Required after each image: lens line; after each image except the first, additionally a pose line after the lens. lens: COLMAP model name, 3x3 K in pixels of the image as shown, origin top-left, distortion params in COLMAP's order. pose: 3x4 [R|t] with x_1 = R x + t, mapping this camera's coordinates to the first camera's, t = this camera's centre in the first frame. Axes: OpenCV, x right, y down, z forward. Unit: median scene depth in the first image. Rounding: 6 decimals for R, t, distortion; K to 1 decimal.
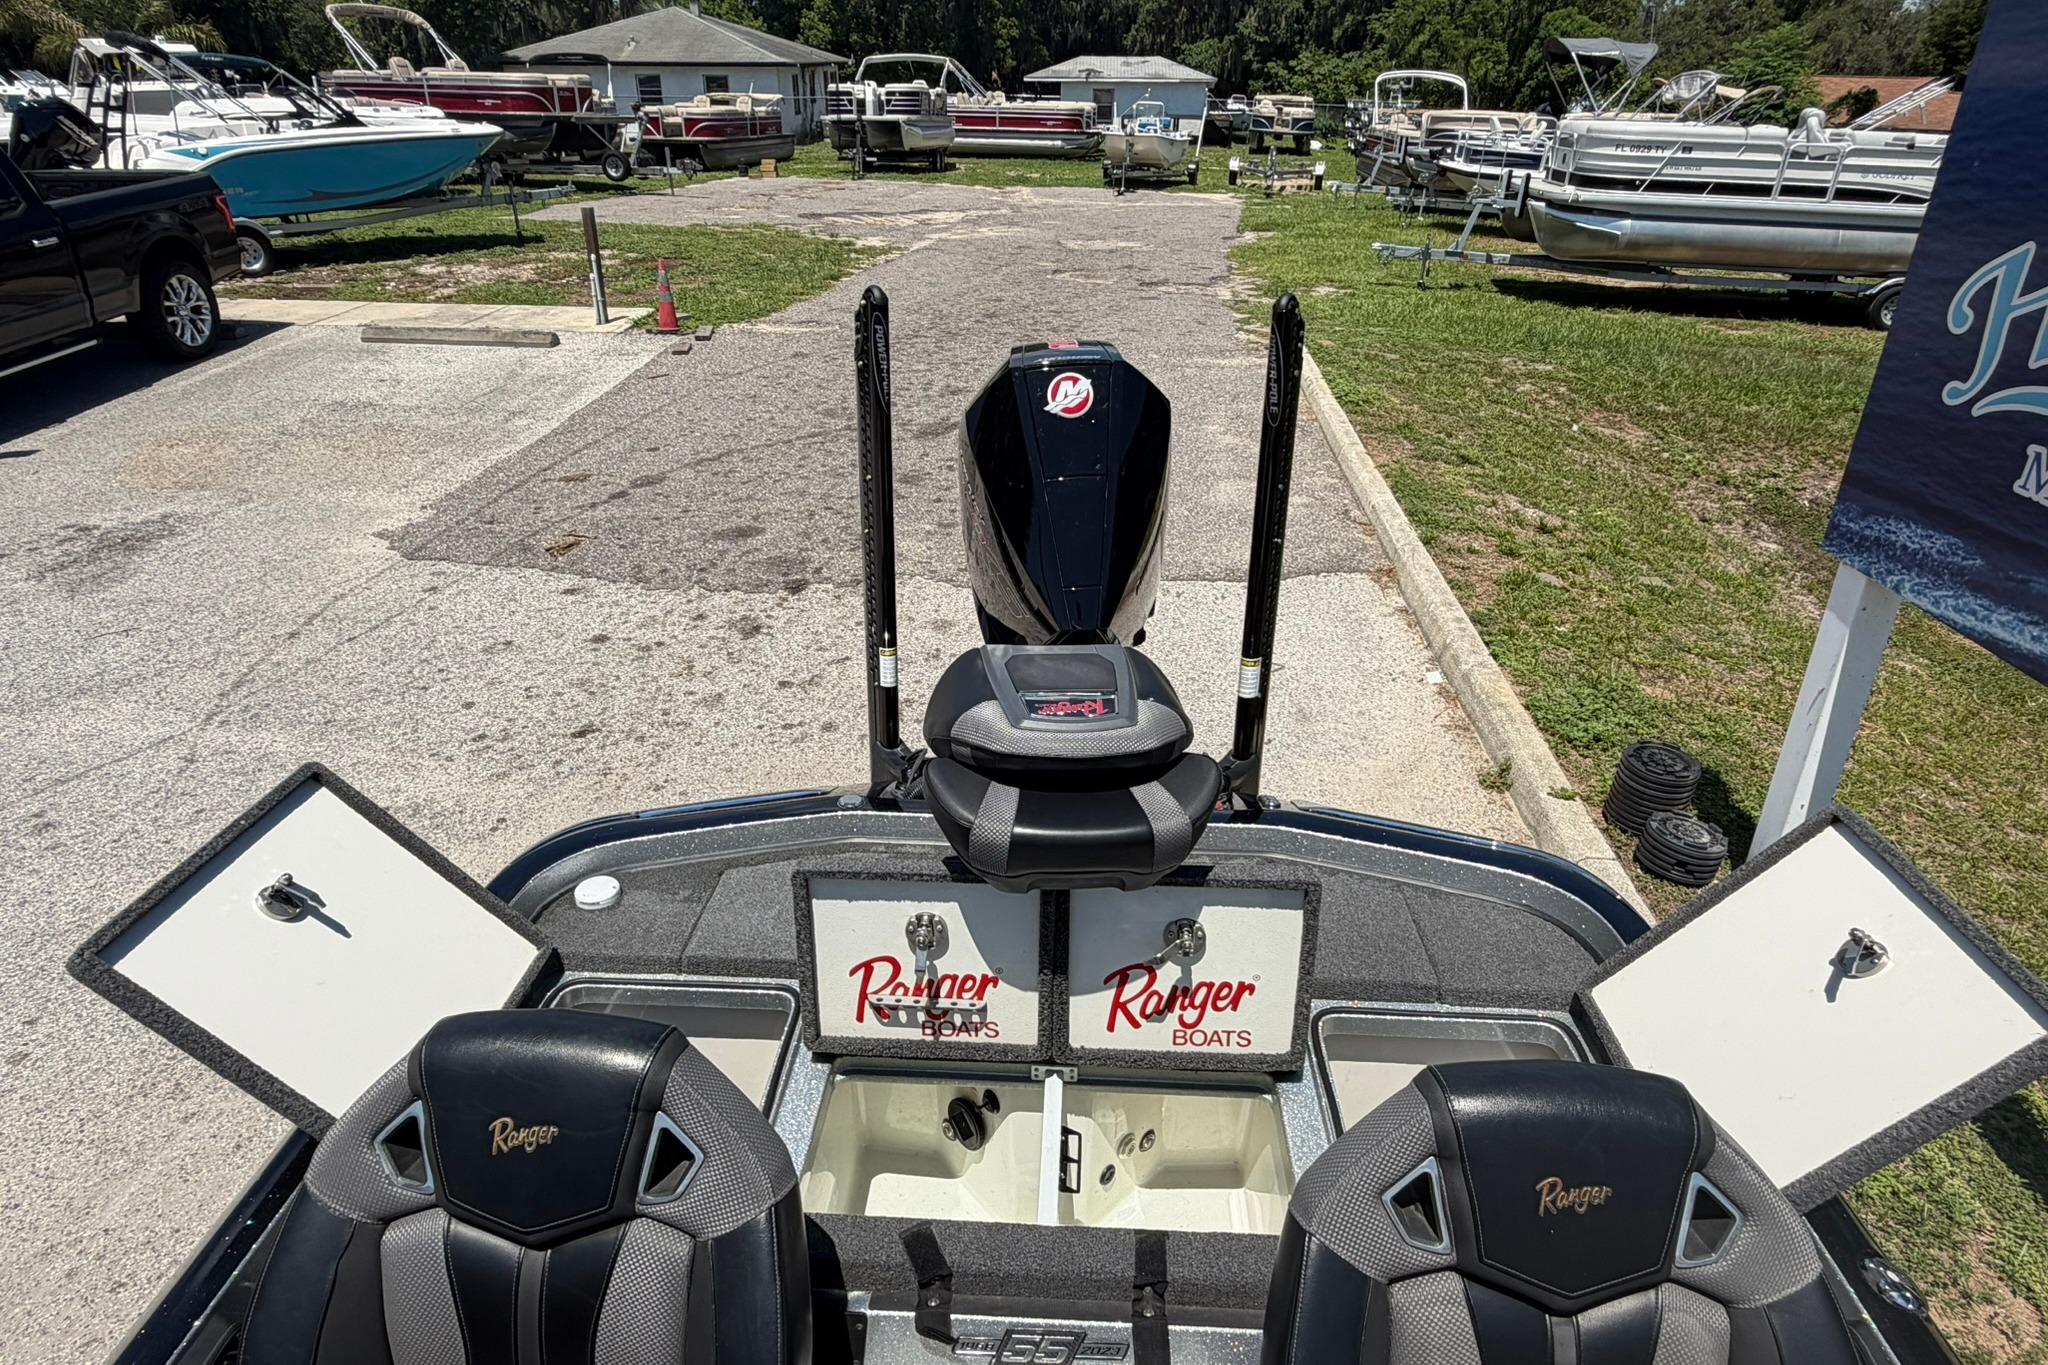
lens RADIAL K [[1239.6, 0, 1018.6], [0, 1239.6, 686.4], [0, 0, 1]] dist [-0.000862, 0.000669]
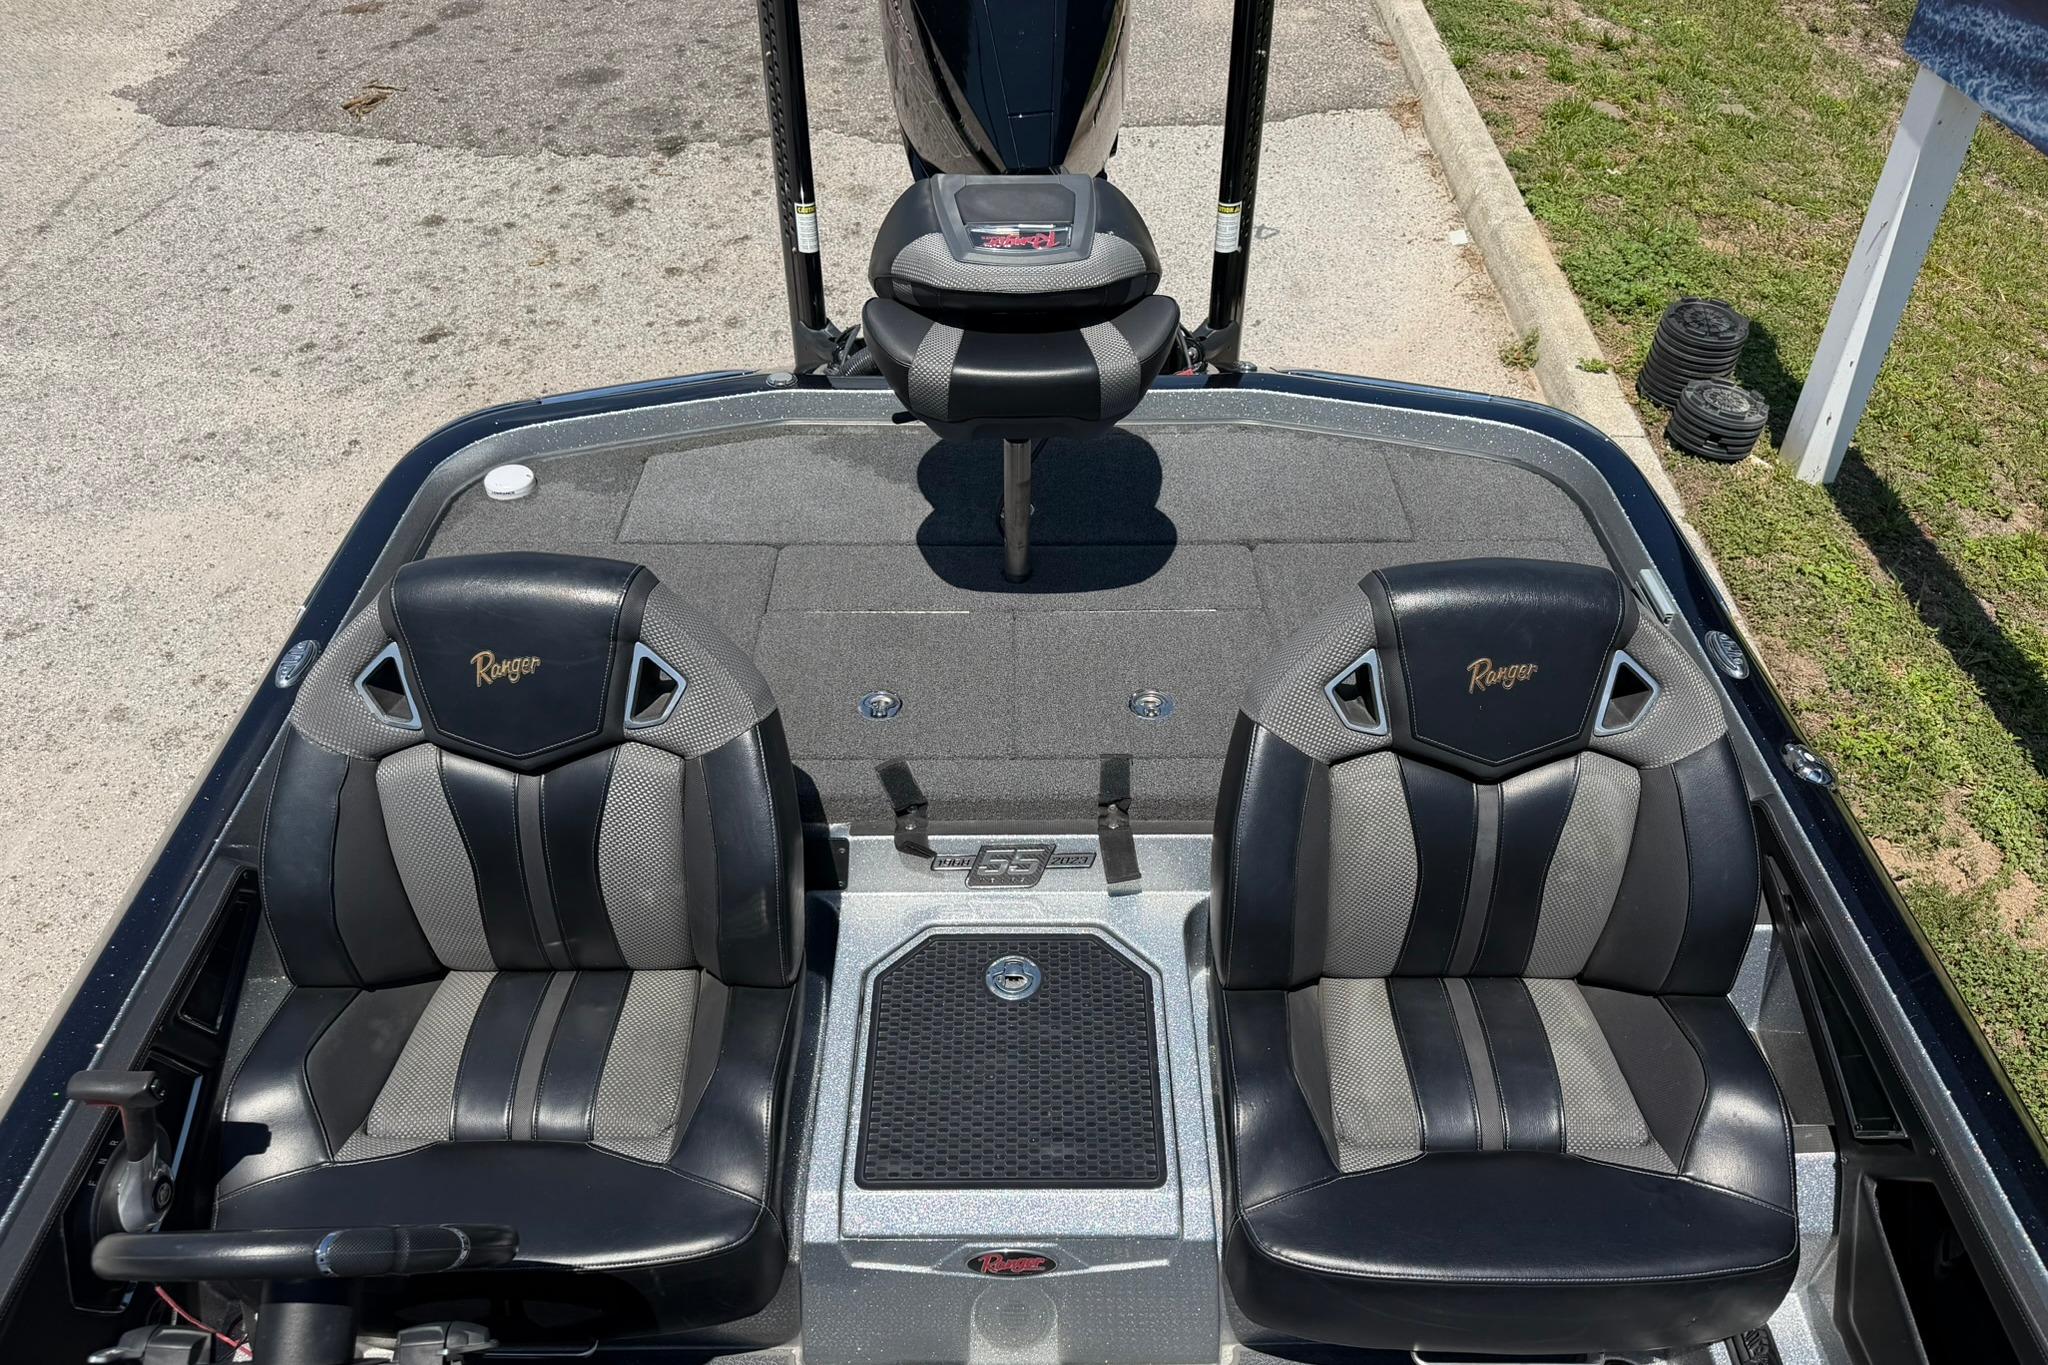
lens RADIAL K [[1547.3, 0, 1033.7], [0, 1547.3, 711.1], [0, 0, 1]] dist [0.011825, -0.021808]
pose [[0.998277, -0.043970, 0.038867, -0.002863], [0.032358, 0.964928, 0.260511, 0.017192], [-0.048958, -0.258805, 0.964688, -0.061840]]
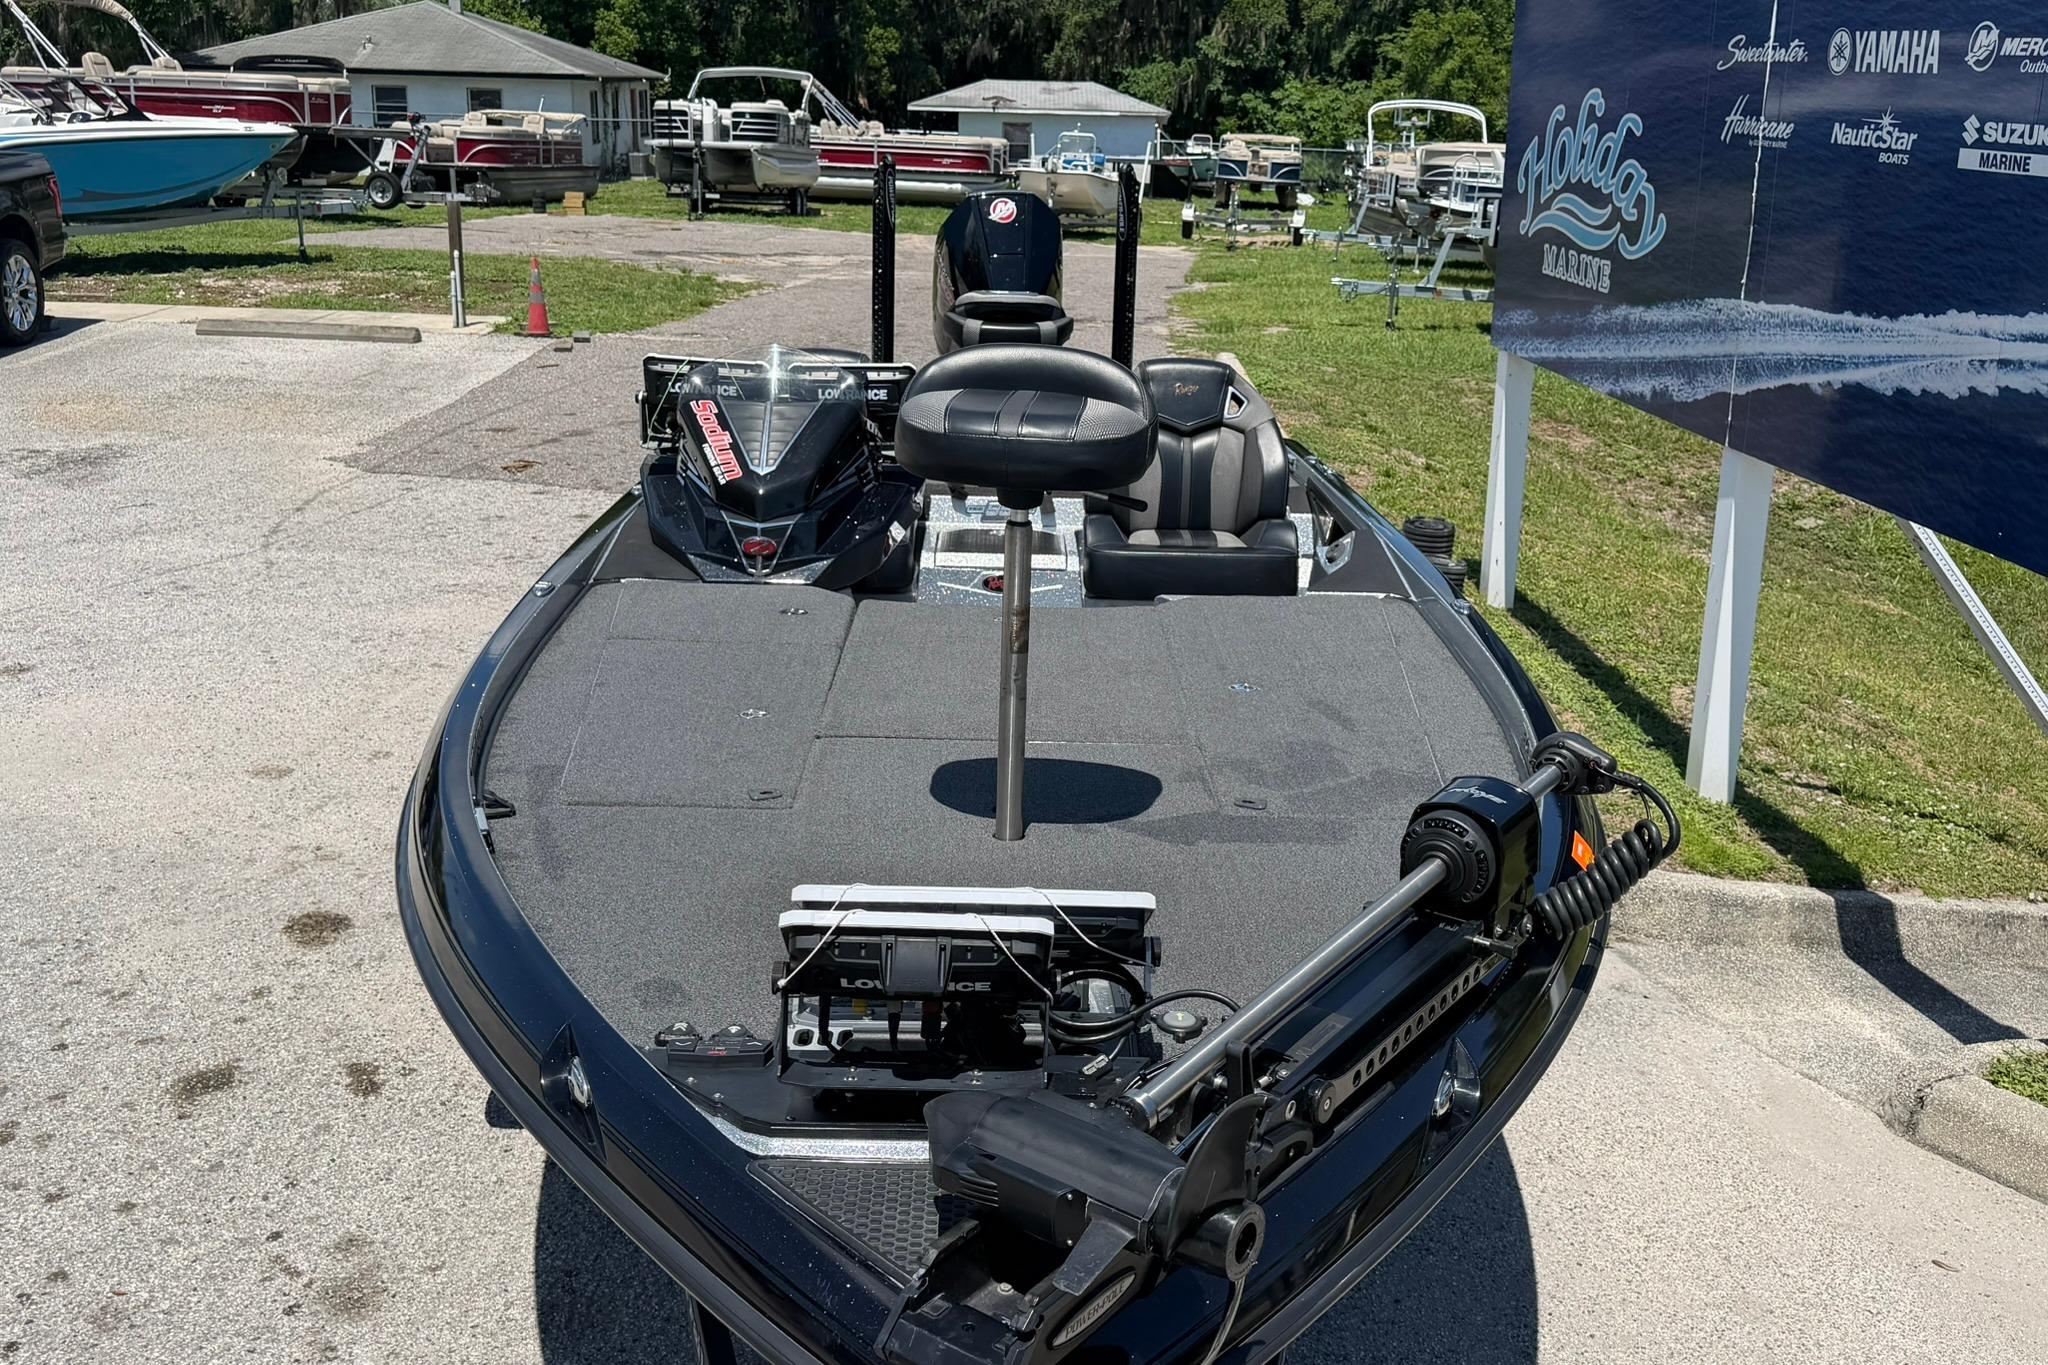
lens RADIAL K [[2002.3, 0, 1024.0], [0, 2002.3, 682.5], [0, 0, 1]] dist [0.181826, -0.407356]
pose [[0.997696, 0.000405, 0.067838, -0.053752], [0.012099, 0.982889, -0.183800, 0.414840], [-0.066752, 0.184198, 0.980620, -0.739263]]
